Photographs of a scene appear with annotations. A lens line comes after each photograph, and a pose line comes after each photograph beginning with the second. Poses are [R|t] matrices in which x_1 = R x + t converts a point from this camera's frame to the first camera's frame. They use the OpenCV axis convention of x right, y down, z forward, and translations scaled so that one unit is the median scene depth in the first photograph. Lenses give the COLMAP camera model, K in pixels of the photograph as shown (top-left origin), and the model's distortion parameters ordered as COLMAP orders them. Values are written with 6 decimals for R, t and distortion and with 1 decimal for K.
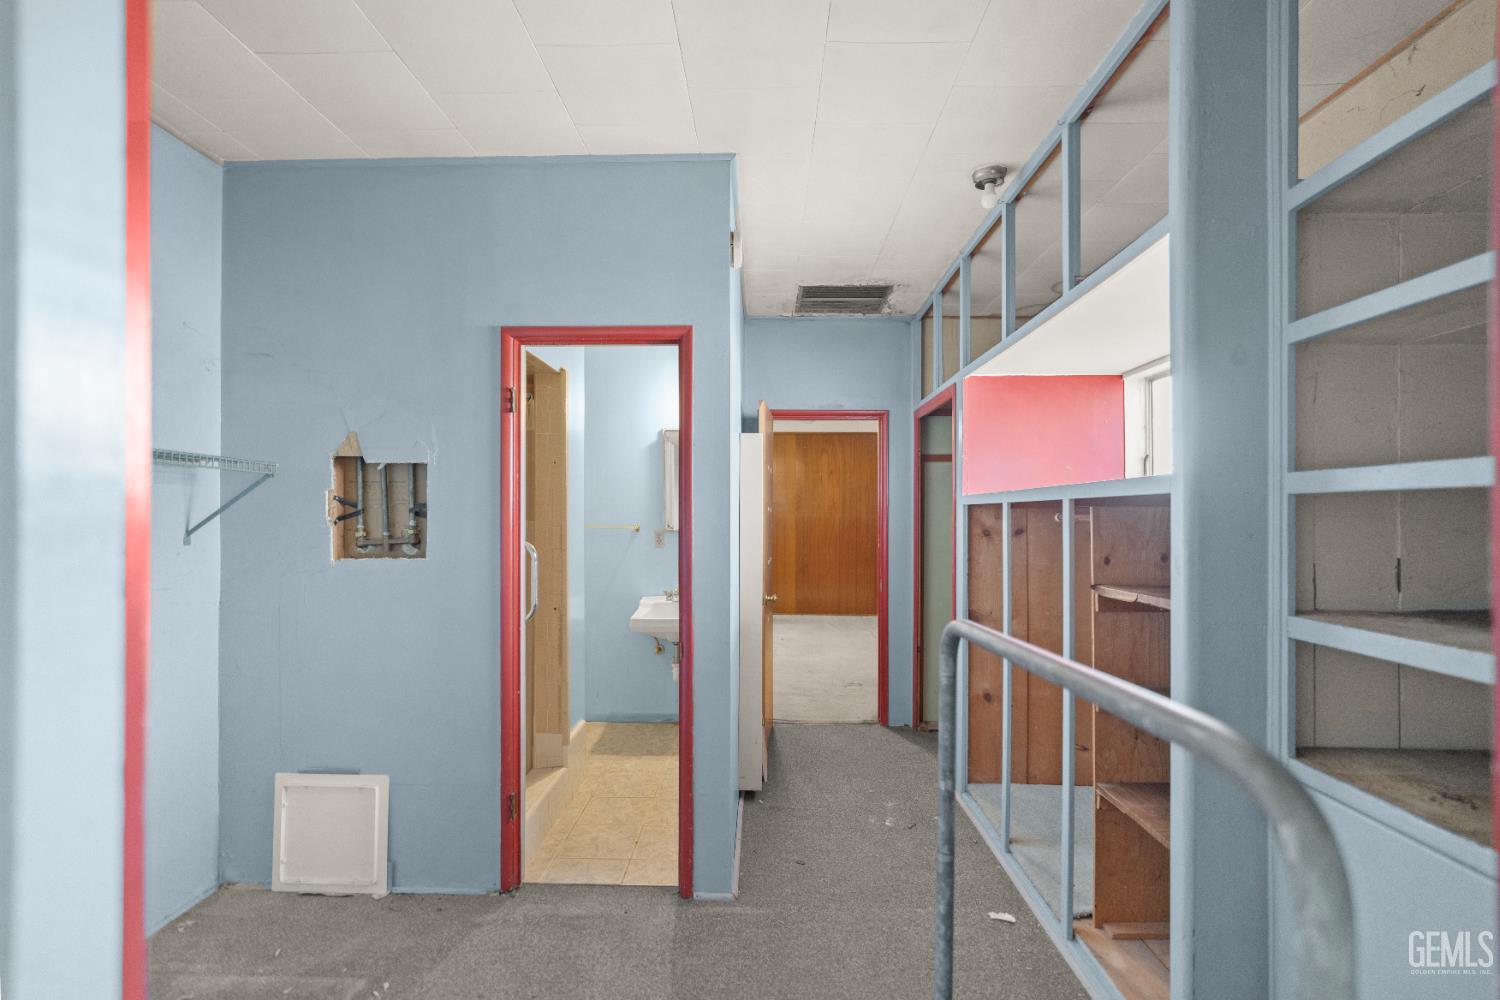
lens RADIAL K [[707.3, 0, 750.3], [0, 707.3, 514.6], [0, 0, 1]] dist [-0.014535, 0.007755]
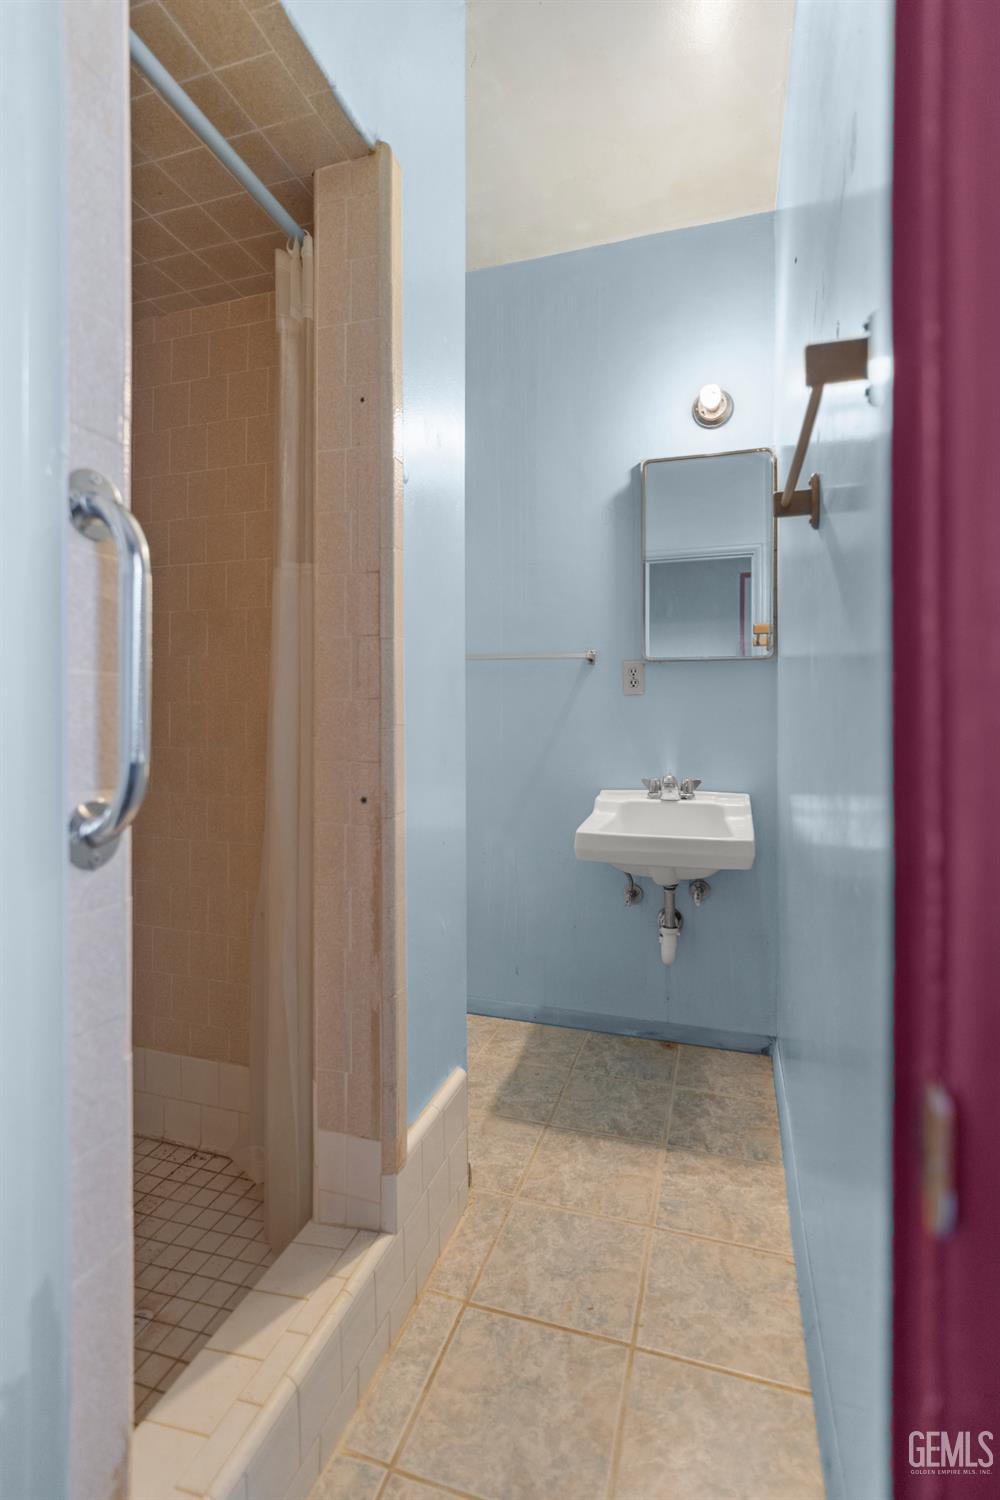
lens RADIAL K [[707.3, 0, 504.9], [0, 707.3, 740.9], [0, 0, 1]] dist [-0.014535, 0.007755]
pose [[0.959788, 0.003299, -0.280708, -0.081550], [0.002372, 0.999800, 0.019860, 0.075417], [0.280717, -0.019727, 0.959588, 0.526958]]
